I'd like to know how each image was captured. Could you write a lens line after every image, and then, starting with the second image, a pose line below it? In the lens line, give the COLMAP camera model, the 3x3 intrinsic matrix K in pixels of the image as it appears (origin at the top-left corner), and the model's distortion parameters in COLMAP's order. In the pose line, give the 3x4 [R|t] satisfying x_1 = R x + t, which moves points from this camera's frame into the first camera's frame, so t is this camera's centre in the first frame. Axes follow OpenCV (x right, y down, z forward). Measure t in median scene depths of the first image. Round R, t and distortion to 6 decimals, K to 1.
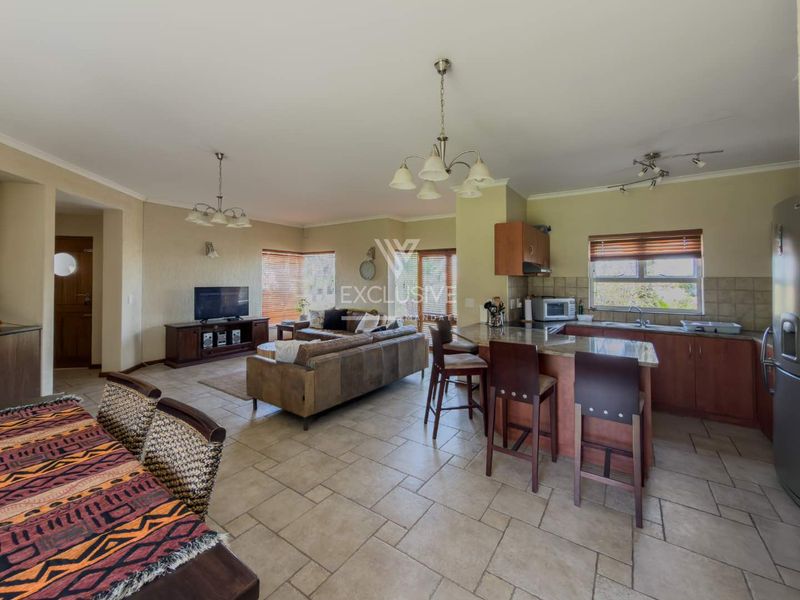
lens RADIAL K [[319.8, 0, 397.8], [0, 319.8, 274.0], [0, 0, 1]] dist [0.002764, 0.000451]
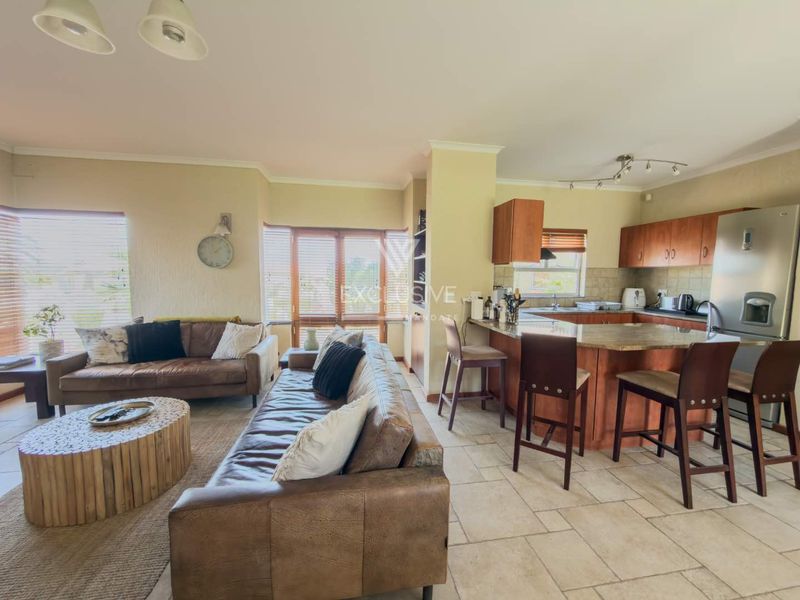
lens RADIAL K [[319.8, 0, 395.4], [0, 319.8, 297.4], [0, 0, 1]] dist [0.002764, 0.000451]
pose [[0.717299, -0.054345, 0.694643, -0.518184], [-0.016257, 0.995377, 0.094660, 0.020620], [-0.696576, -0.079192, 0.713099, 0.633219]]
